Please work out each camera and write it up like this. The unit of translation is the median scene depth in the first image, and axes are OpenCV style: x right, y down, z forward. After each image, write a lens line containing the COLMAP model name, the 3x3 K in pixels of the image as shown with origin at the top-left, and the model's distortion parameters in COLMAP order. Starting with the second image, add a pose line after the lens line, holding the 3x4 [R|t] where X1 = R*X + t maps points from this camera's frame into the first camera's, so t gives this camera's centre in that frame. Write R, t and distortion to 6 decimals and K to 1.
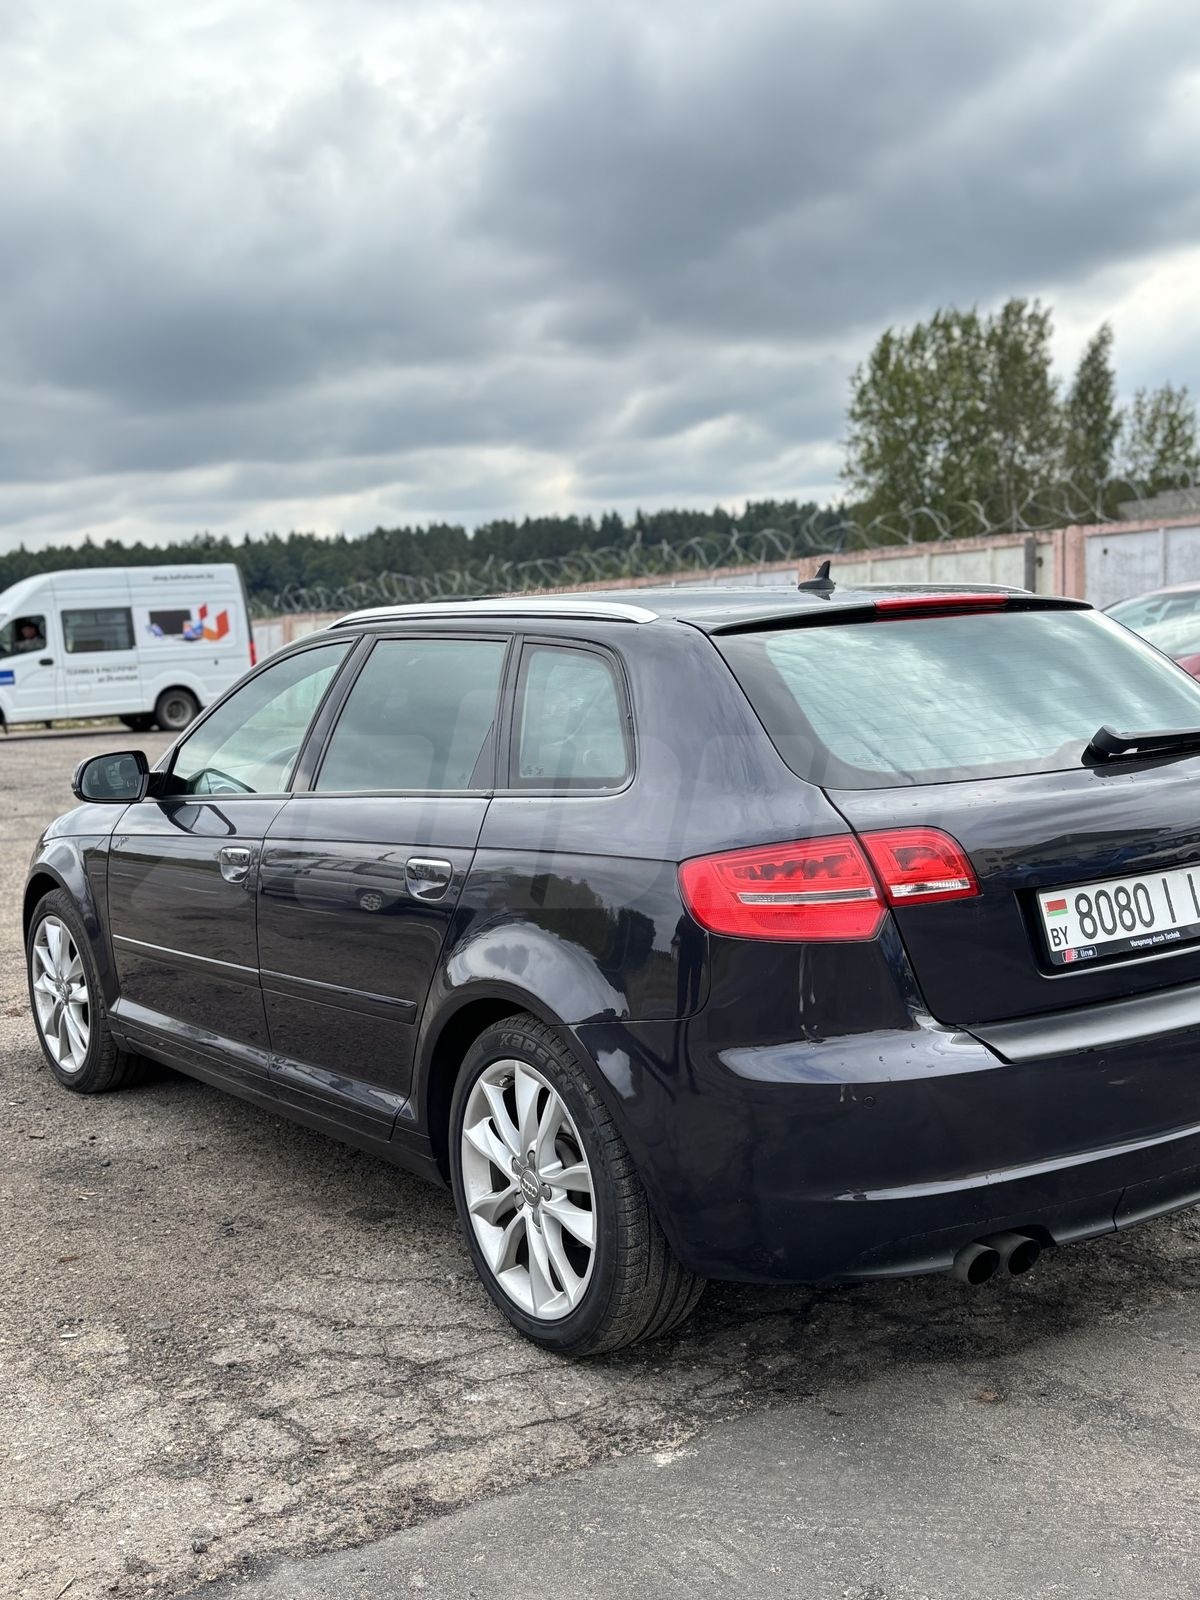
lens RADIAL K [[1879.3, 0, 599.8], [0, 1879.3, 760.7], [0, 0, 1]] dist [0.105109, -0.287522]
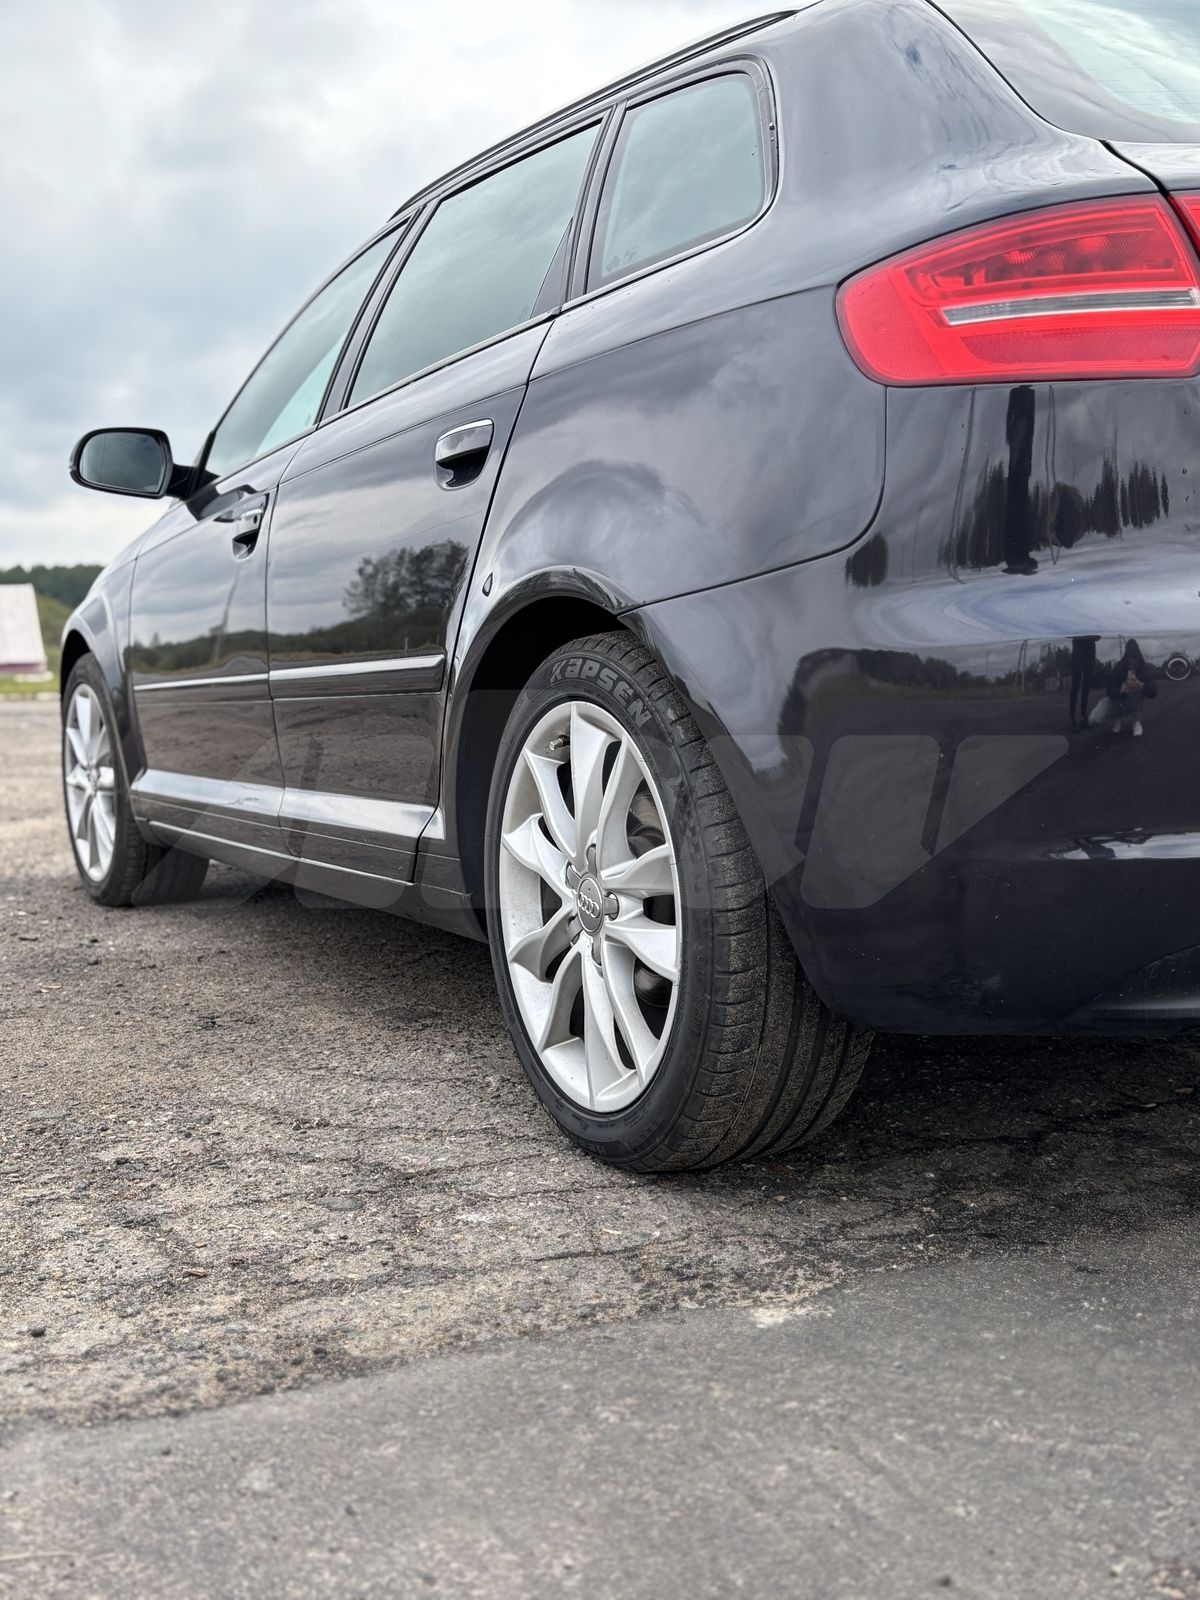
lens RADIAL K [[1785.6, 0, 600.0], [0, 1785.6, 800.0], [0, 0, 1]] dist [0.167539, -0.526050]
pose [[0.991051, 0.028250, -0.130459, 0.045570], [-0.029511, 0.999535, -0.007739, 0.207115], [0.130180, 0.011519, 0.991423, 0.435033]]
